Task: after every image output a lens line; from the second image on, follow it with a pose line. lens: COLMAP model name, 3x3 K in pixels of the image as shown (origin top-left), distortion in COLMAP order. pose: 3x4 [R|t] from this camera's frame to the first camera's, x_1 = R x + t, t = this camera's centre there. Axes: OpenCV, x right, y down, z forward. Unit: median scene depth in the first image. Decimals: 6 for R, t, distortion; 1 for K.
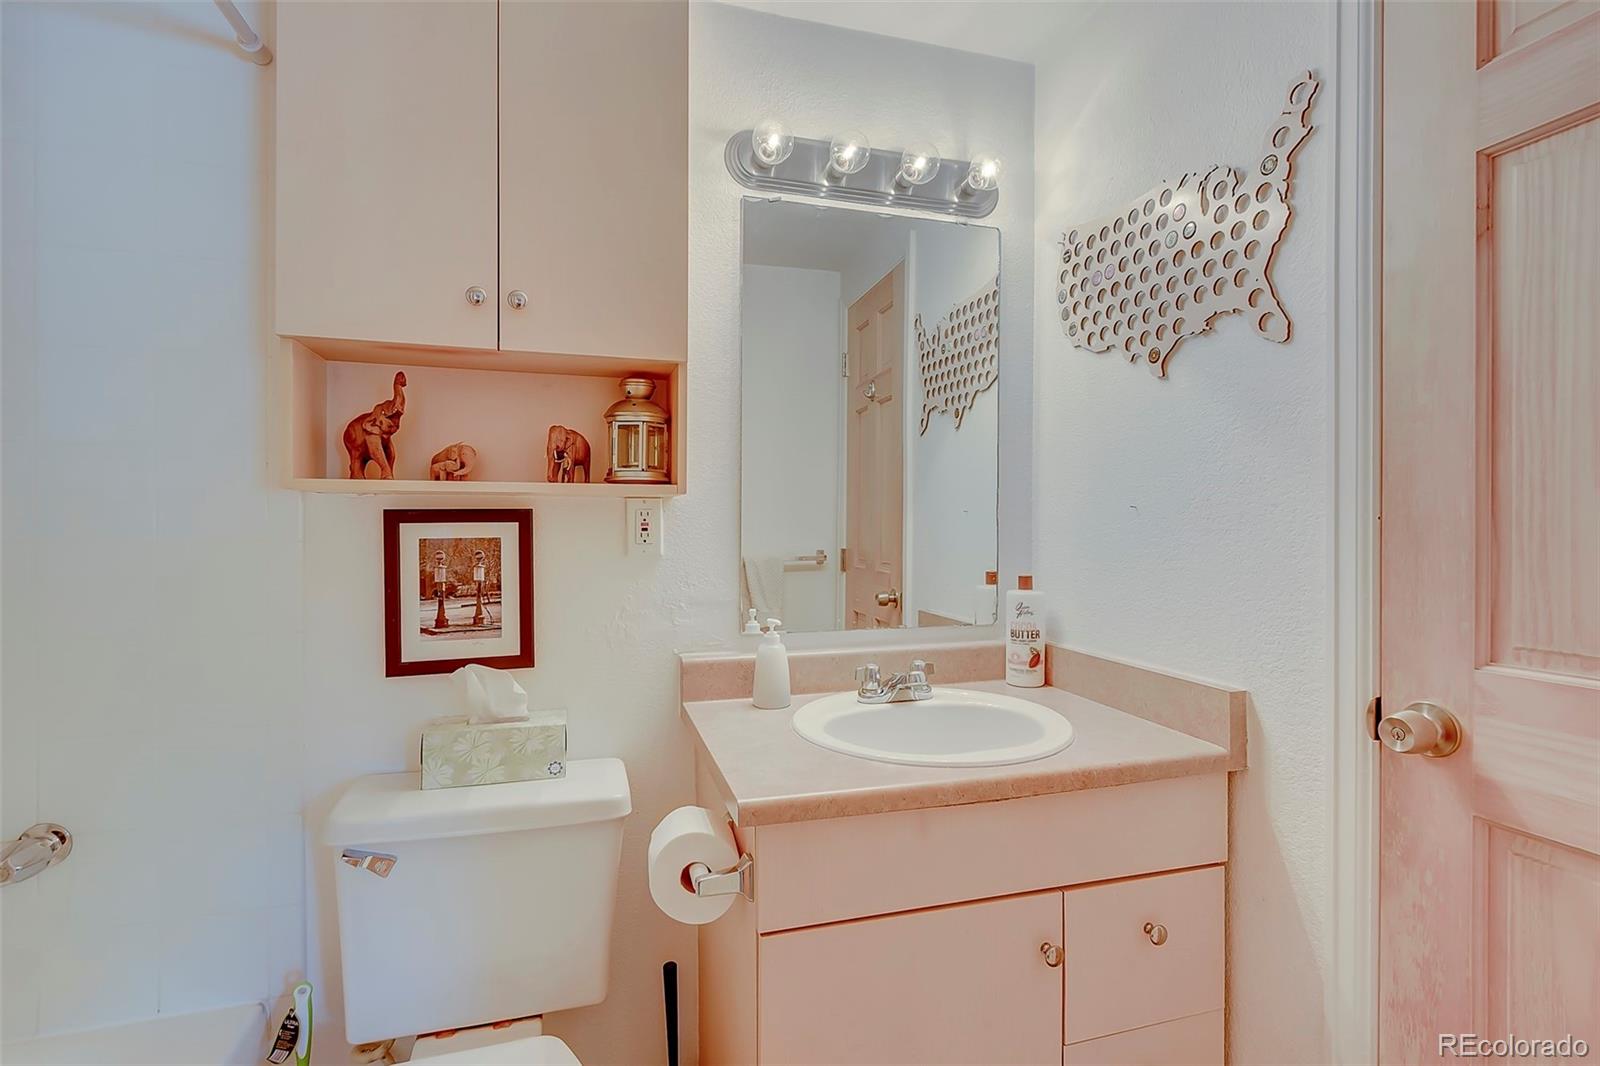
lens RADIAL K [[762.0, 0, 808.6], [0, 762.0, 529.1], [0, 0, 1]] dist [0.012568, -0.006620]
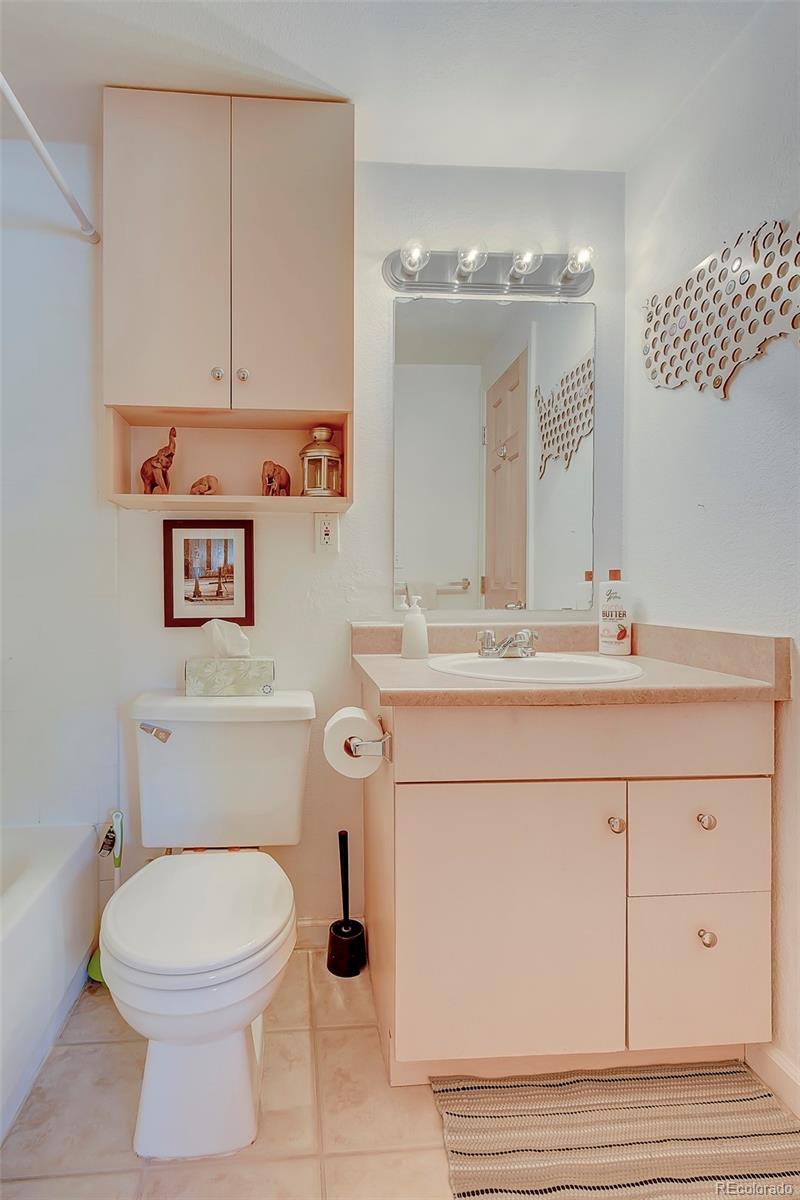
lens RADIAL K [[571.5, 0, 330.0], [0, 571.5, 573.6], [0, 0, 1]] dist [0.012568, -0.006620]
pose [[0.974837, 0.000955, -0.222917, 0.037289], [-0.000677, 0.999999, 0.001322, 0.082086], [0.222918, -0.001138, 0.974837, -0.064399]]
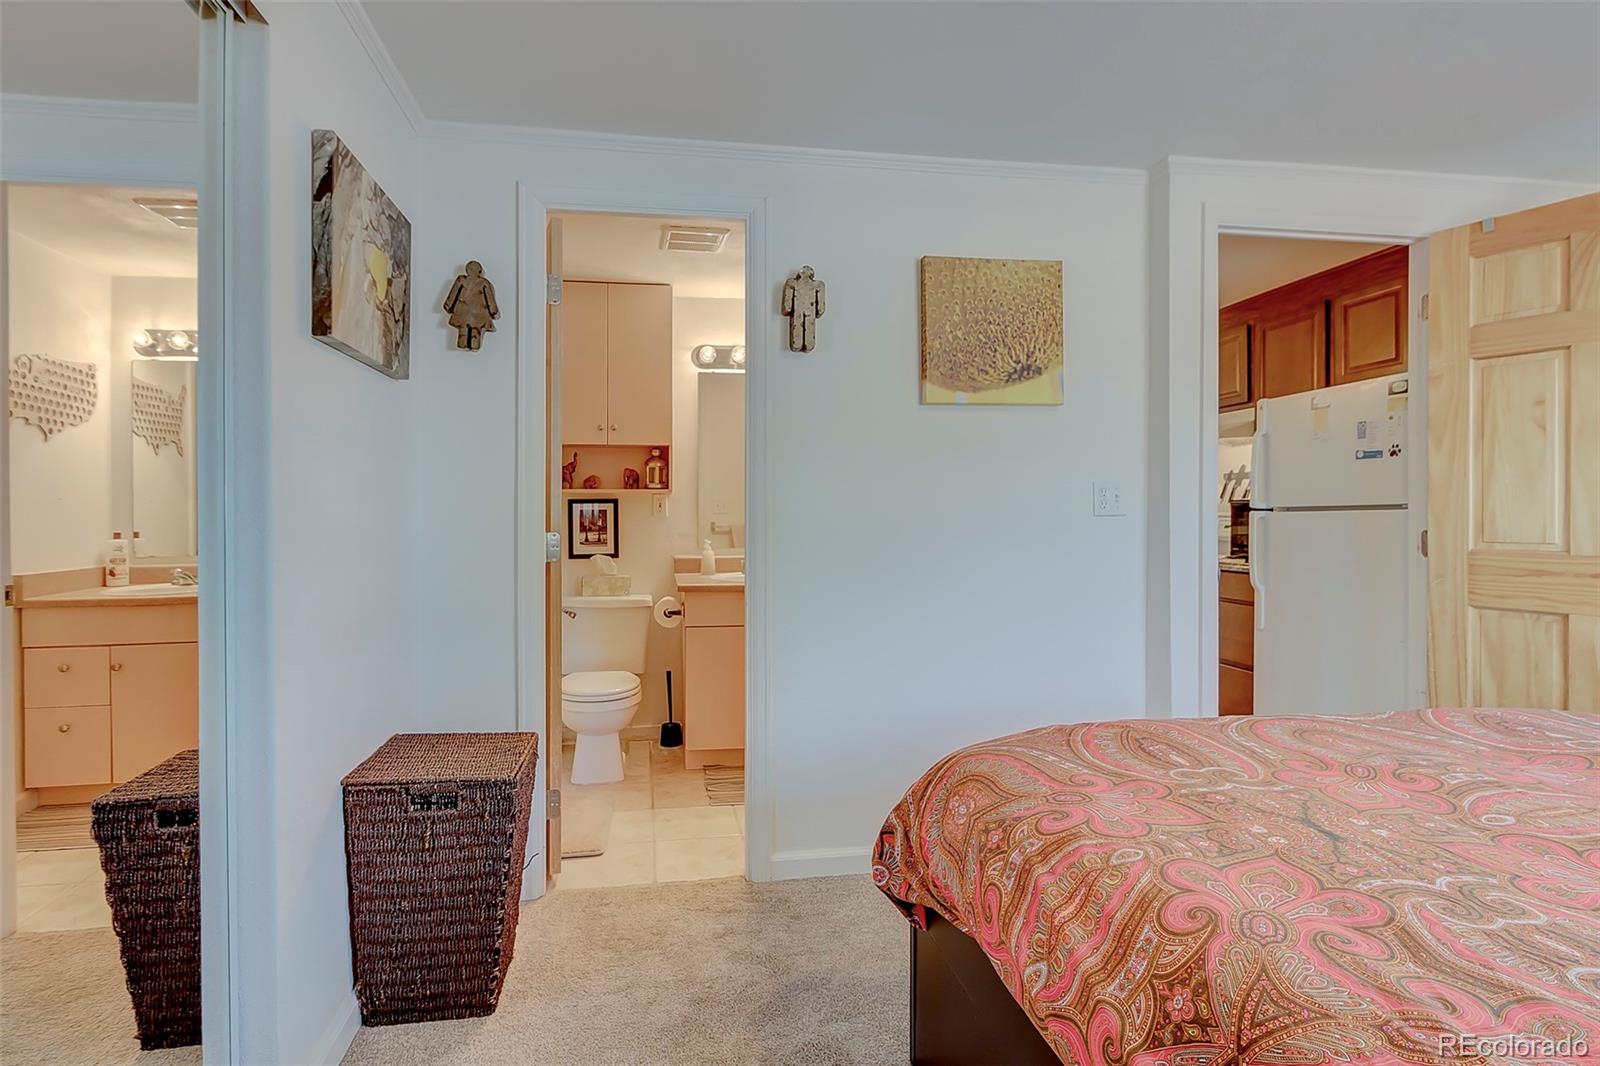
lens RADIAL K [[762.0, 0, 740.4], [0, 762.0, 502.3], [0, 0, 1]] dist [0.012568, -0.006620]
pose [[0.984829, -0.002943, -0.173501, 0.544996], [0.001816, 0.999976, -0.006659, 0.005963], [0.173516, 0.006243, 0.984811, -1.622936]]
